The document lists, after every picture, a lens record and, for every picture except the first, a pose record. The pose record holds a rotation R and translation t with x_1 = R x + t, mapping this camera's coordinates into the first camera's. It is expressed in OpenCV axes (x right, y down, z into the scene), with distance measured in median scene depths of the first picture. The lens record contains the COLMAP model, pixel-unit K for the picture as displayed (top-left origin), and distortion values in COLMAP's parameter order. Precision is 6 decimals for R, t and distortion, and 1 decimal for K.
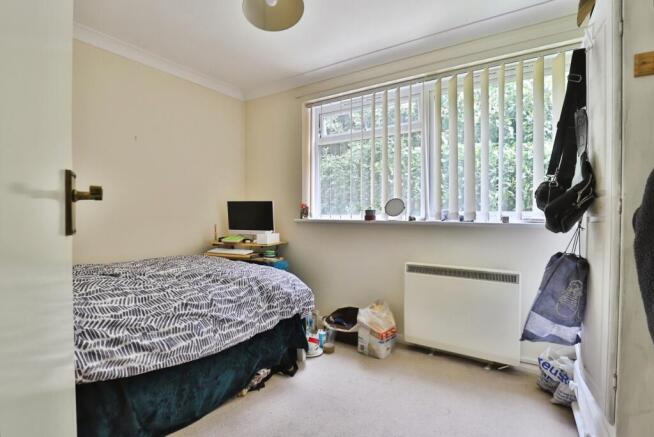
lens RADIAL K [[319.5, 0, 327.0], [0, 319.5, 218.5], [0, 0, 1]] dist [-0.022976, 0.000710]
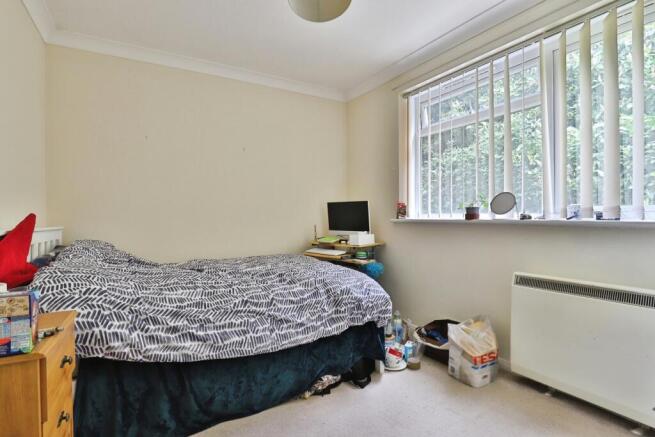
lens RADIAL K [[320.0, 0, 327.5], [0, 320.0, 218.5], [0, 0, 1]] dist [-0.022976, 0.000710]
pose [[0.912547, -0.012388, -0.408783, 0.175743], [0.012500, 0.999919, -0.002397, -0.000056], [0.408780, -0.002923, 0.912628, 0.103618]]
